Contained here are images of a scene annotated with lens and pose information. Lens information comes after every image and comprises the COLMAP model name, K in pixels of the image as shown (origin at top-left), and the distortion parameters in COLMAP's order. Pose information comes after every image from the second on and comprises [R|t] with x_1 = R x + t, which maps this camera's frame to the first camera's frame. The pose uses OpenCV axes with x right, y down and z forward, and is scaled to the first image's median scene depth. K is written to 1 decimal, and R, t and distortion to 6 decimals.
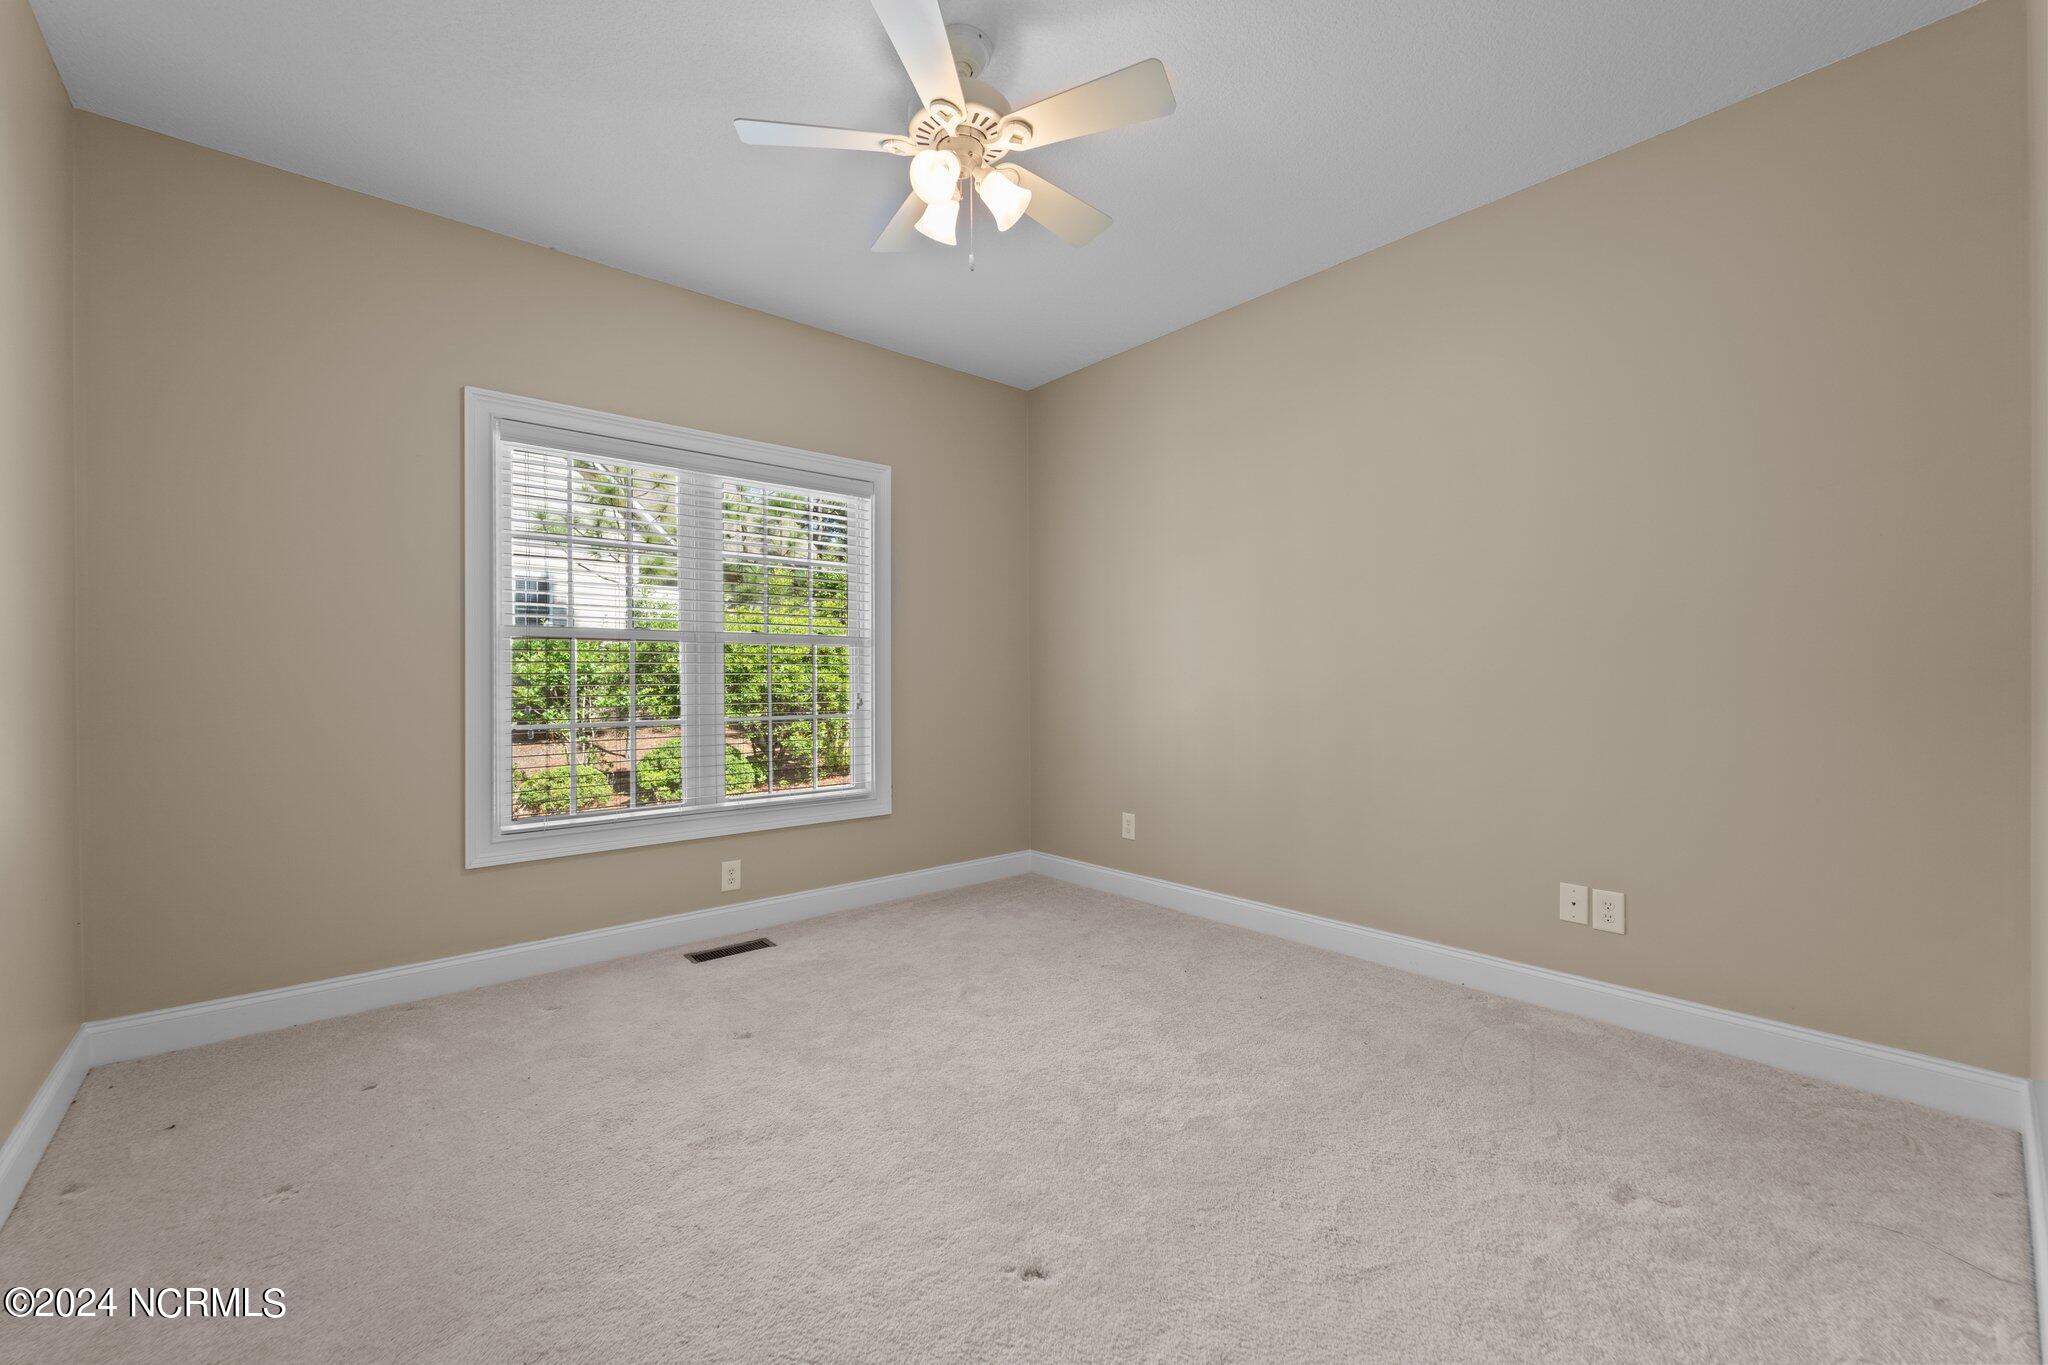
lens RADIAL K [[829.5, 0, 1020.6], [0, 829.5, 686.9], [0, 0, 1]] dist [-0.000647, 0.000233]
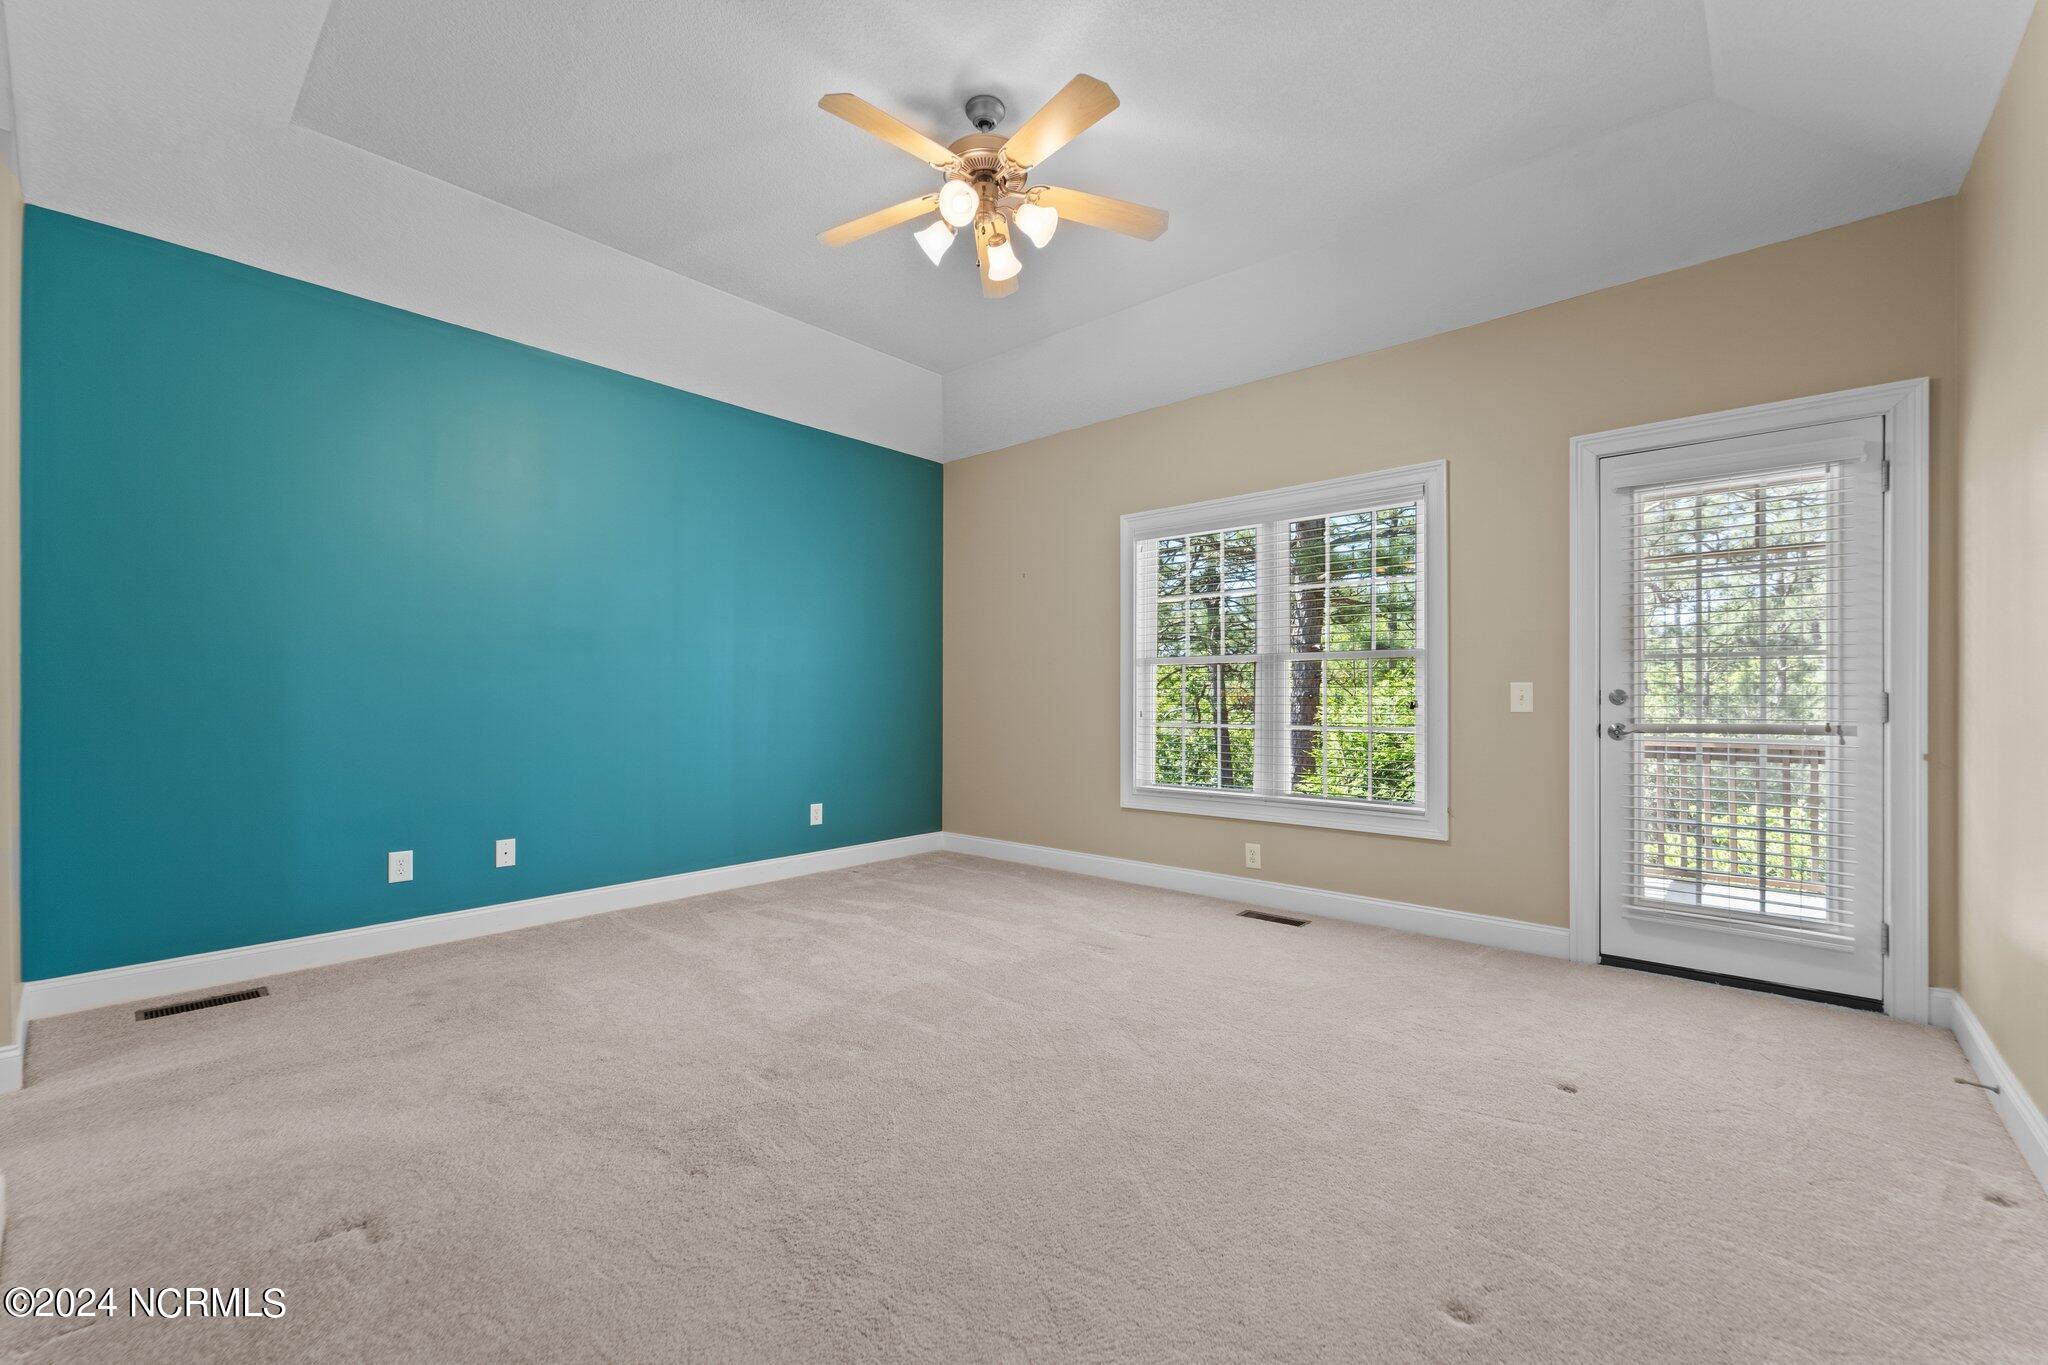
lens RADIAL K [[829.5, 0, 1020.6], [0, 829.5, 686.9], [0, 0, 1]] dist [-0.000647, 0.000233]
pose [[0.138729, -0.000483, -0.990330, 0.777133], [-0.005246, 0.999985, -0.001222, -0.011704], [0.990316, 0.005365, 0.138725, 0.474391]]
